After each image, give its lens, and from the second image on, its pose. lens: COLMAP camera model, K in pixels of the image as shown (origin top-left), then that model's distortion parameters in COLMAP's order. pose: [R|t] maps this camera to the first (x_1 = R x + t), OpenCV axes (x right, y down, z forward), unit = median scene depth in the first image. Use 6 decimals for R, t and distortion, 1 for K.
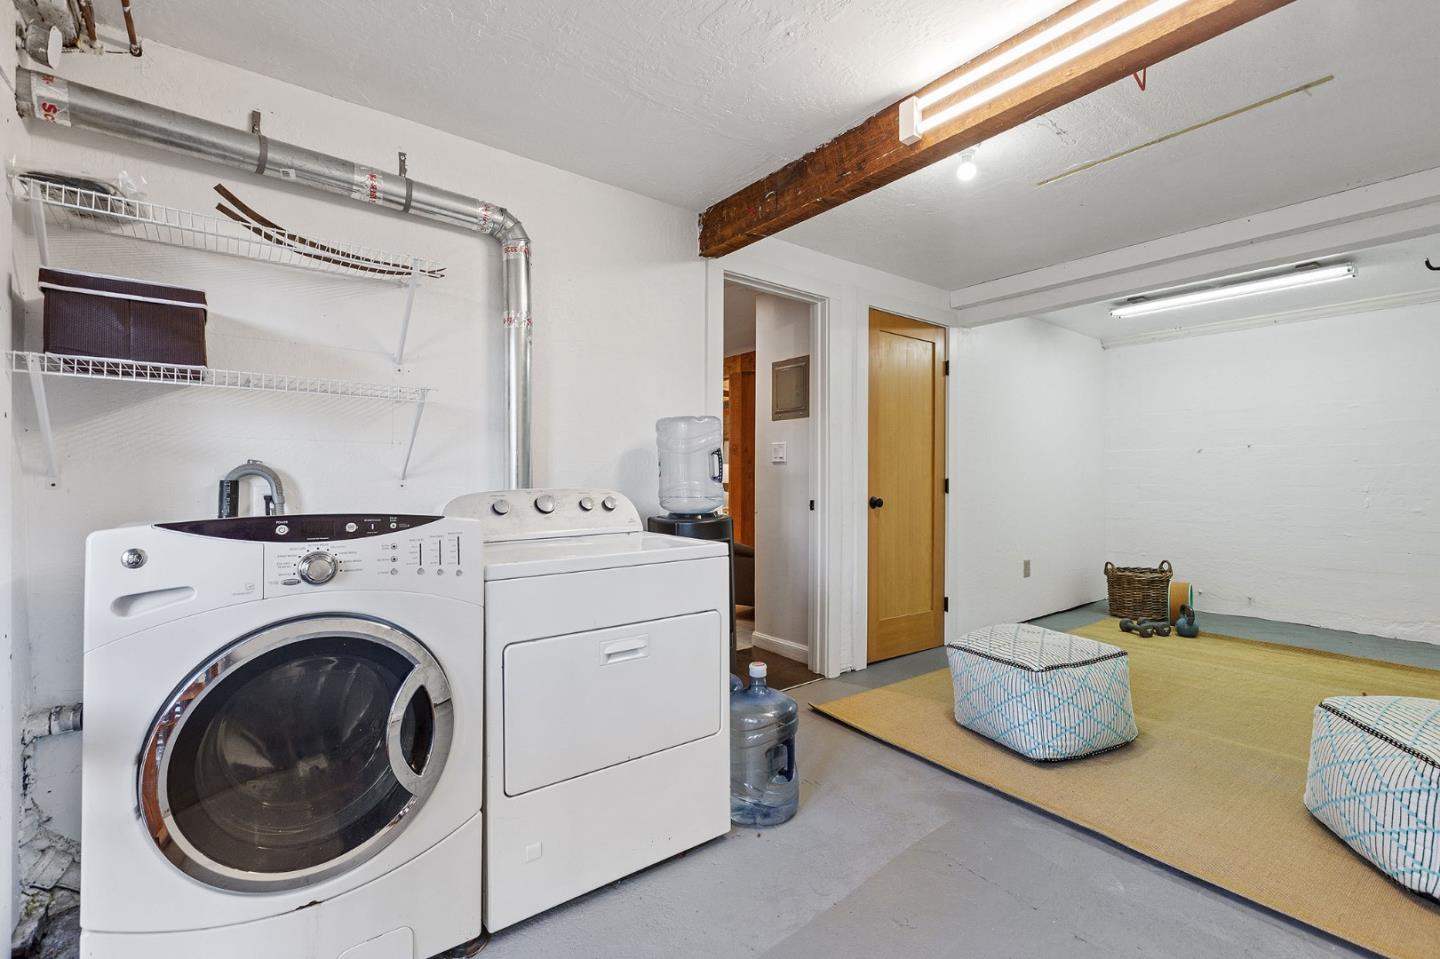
lens RADIAL K [[635.2, 0, 720.0], [0, 635.2, 479.5], [0, 0, 1]] dist [0.000065, -0.000090]
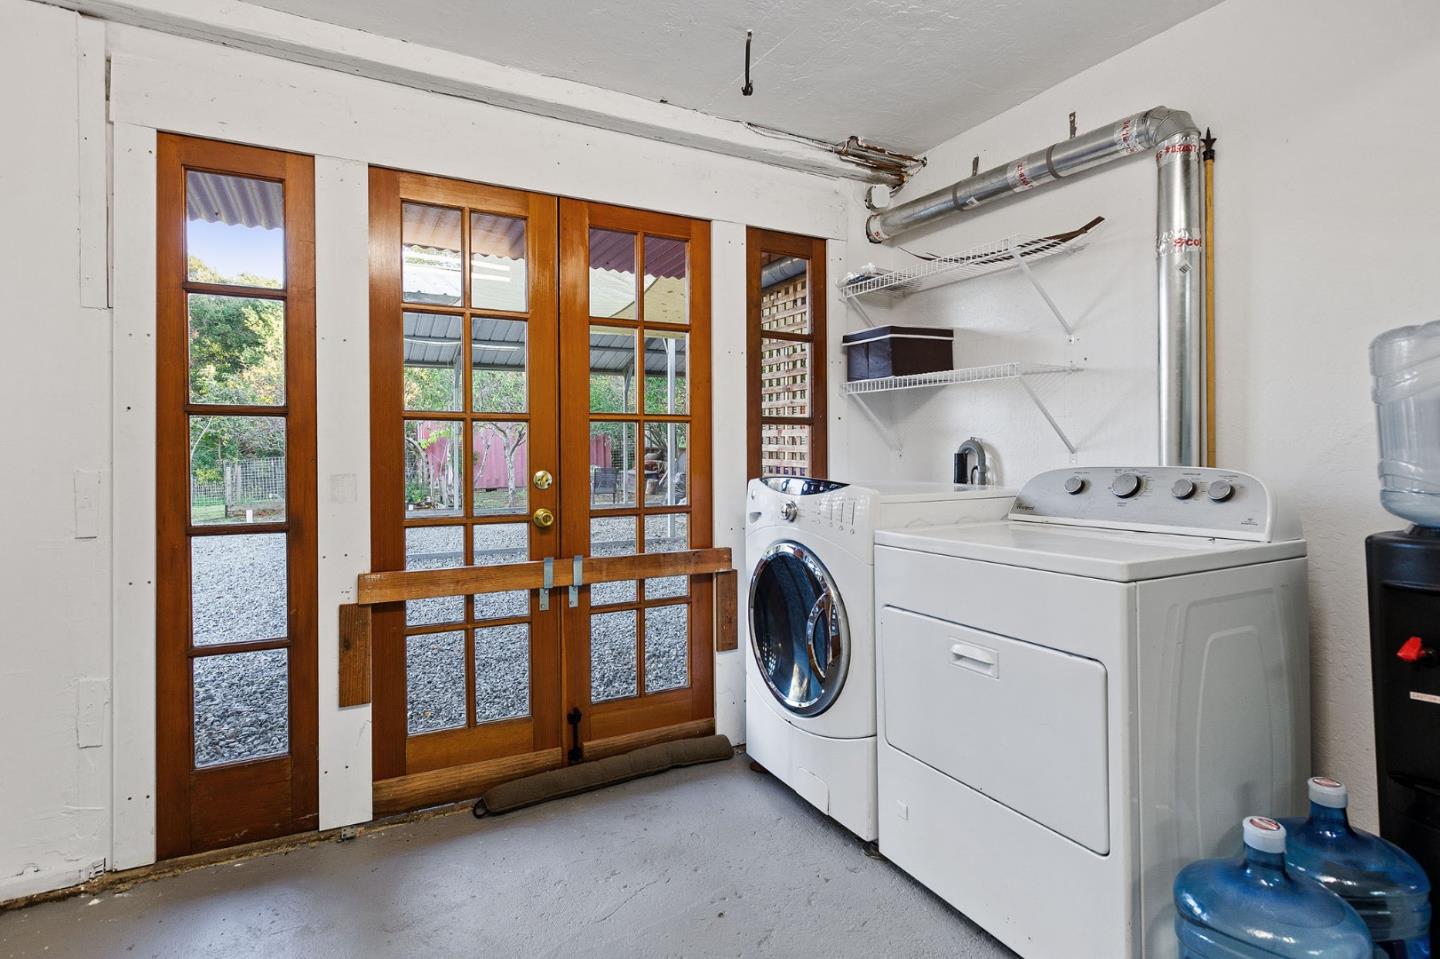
lens RADIAL K [[723.5, 0, 719.0], [0, 723.5, 458.0], [0, 0, 1]] dist [0.001661, 0.000041]
pose [[-0.175728, 0.012359, -0.984361, 0.793945], [0.006972, 0.999912, 0.011310, -0.009960], [0.984414, -0.004875, -0.175799, 0.777316]]
